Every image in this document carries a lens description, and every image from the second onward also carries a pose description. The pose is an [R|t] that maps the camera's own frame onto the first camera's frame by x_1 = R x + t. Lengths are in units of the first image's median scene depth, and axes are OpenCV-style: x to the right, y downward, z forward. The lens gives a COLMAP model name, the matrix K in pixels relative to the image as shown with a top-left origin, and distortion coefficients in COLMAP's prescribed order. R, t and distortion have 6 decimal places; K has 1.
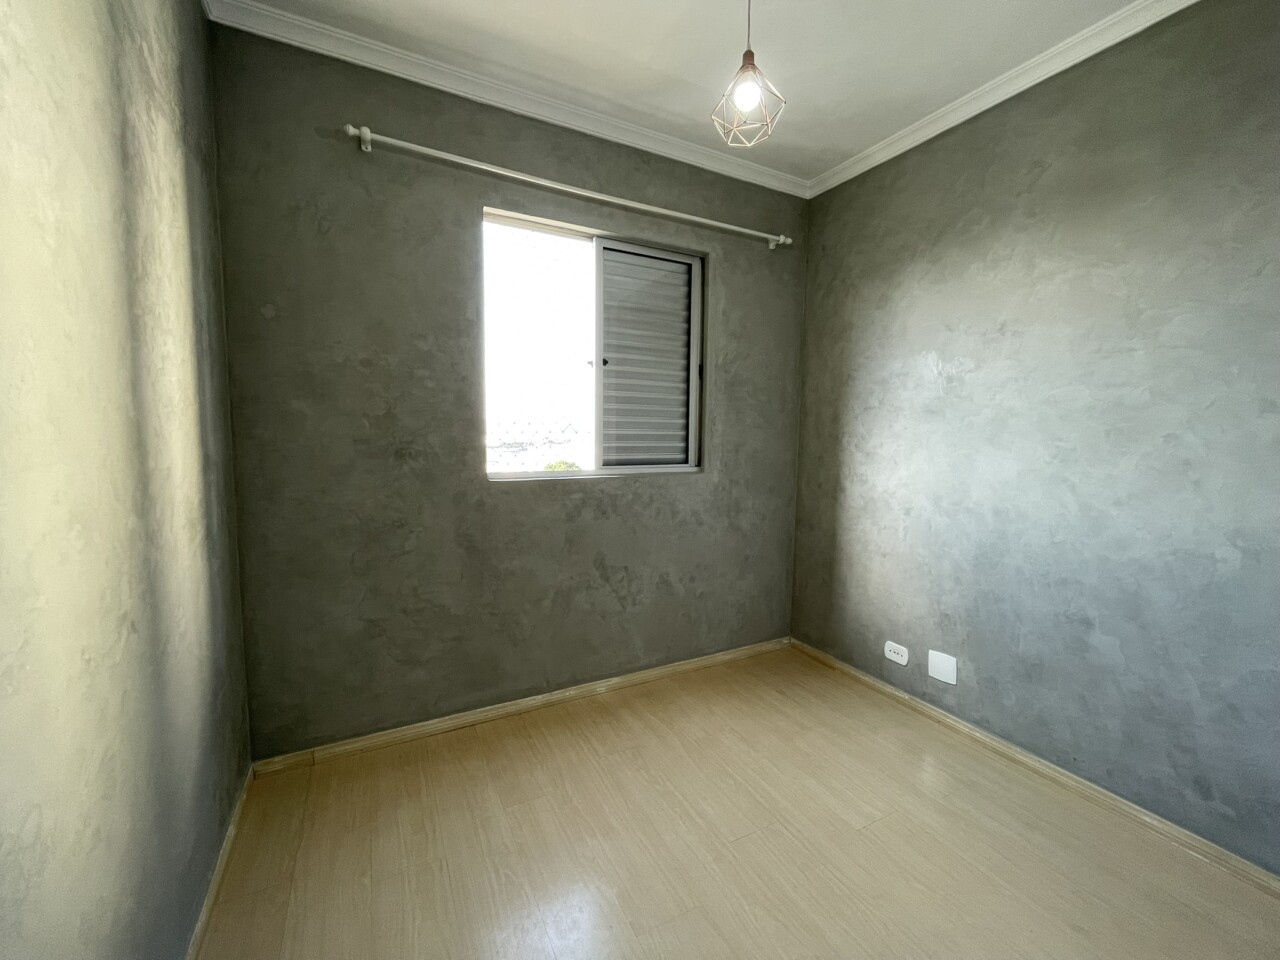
lens RADIAL K [[518.2, 0, 639.8], [0, 518.2, 478.4], [0, 0, 1]] dist [-0.001681, -0.000100]
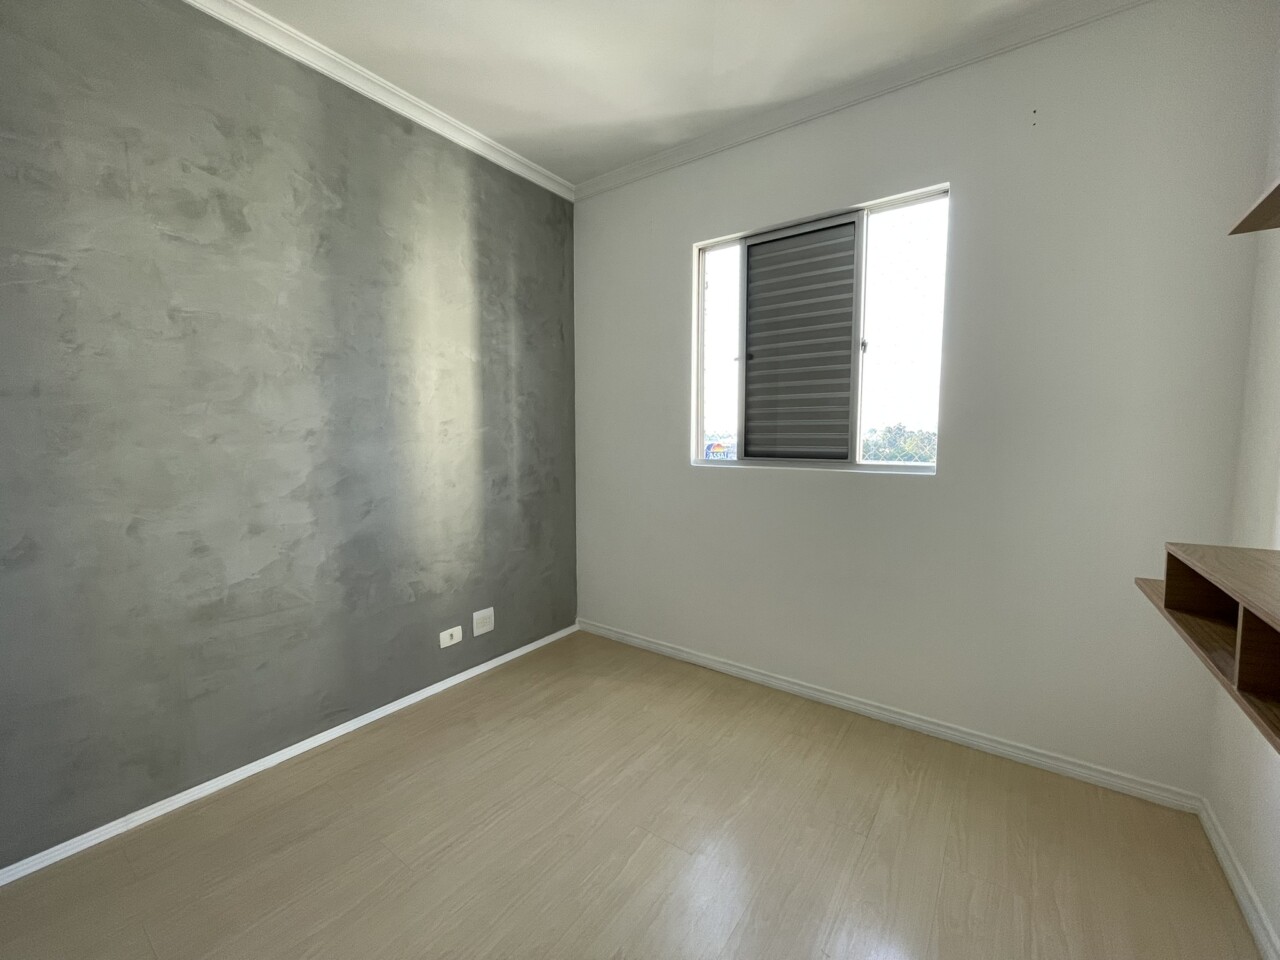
lens RADIAL K [[518.2, 0, 639.8], [0, 518.2, 478.4], [0, 0, 1]] dist [-0.001681, -0.000100]
pose [[0.432140, 0.079384, -0.898306, 0.788105], [-0.067279, 0.996180, 0.055667, -0.024026], [0.899293, 0.036381, 0.435830, 0.359020]]
